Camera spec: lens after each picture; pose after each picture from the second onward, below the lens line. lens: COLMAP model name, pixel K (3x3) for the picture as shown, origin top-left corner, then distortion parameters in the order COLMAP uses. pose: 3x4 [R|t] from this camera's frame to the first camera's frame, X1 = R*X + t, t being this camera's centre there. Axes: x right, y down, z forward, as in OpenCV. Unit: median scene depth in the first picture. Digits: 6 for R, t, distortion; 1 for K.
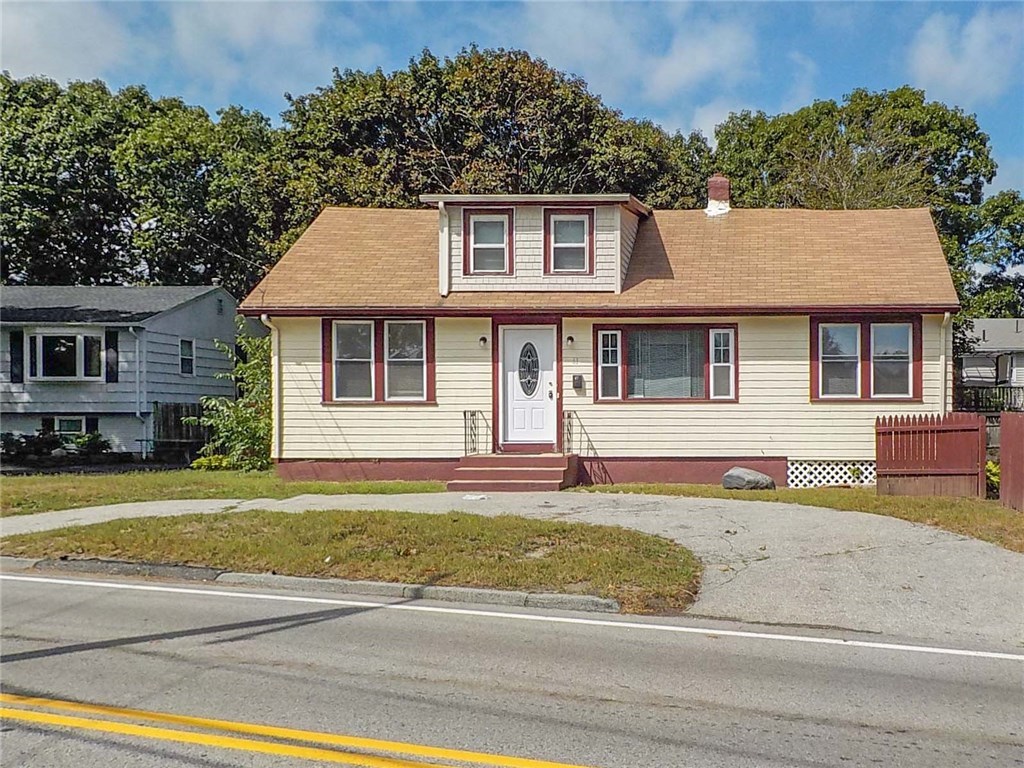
lens RADIAL K [[1082.0, 0, 512.0], [0, 1082.0, 384.0], [0, 0, 1]] dist [0.006490, 0.018586]
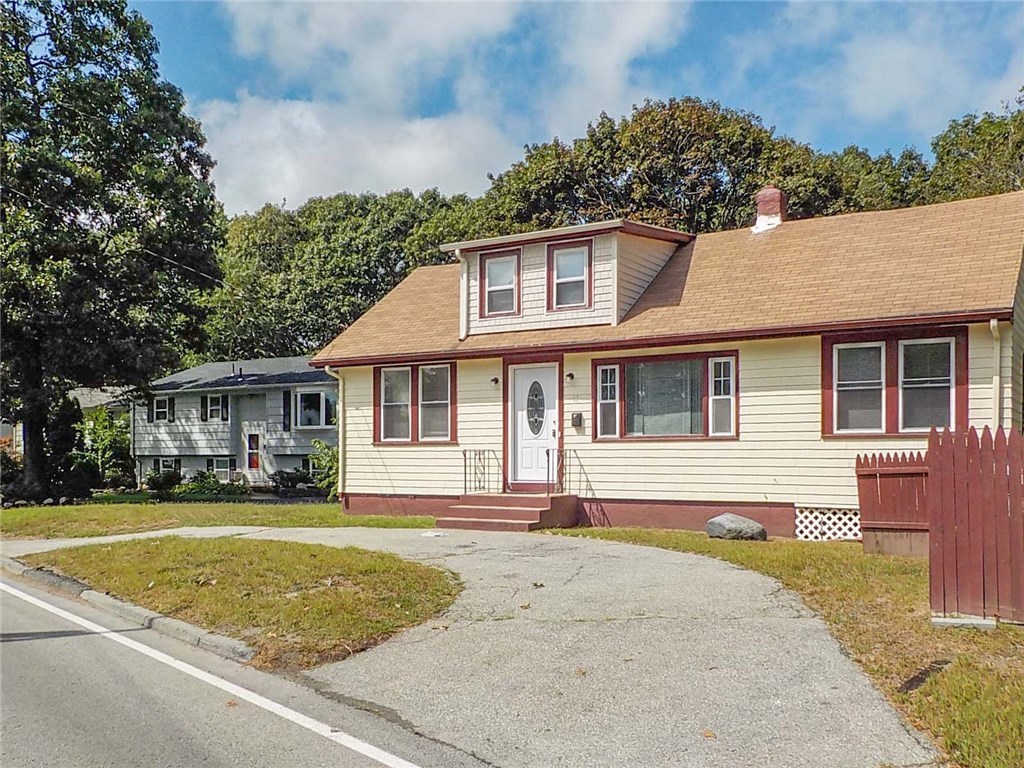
lens RADIAL K [[908.1, 0, 514.5], [0, 908.1, 430.5], [0, 0, 1]] dist [0.006304, 0.009387]
pose [[0.871585, -0.013406, -0.490061, 0.407376], [0.010481, 0.999907, -0.008712, 0.013905], [0.490133, 0.002457, 0.871644, 0.265099]]
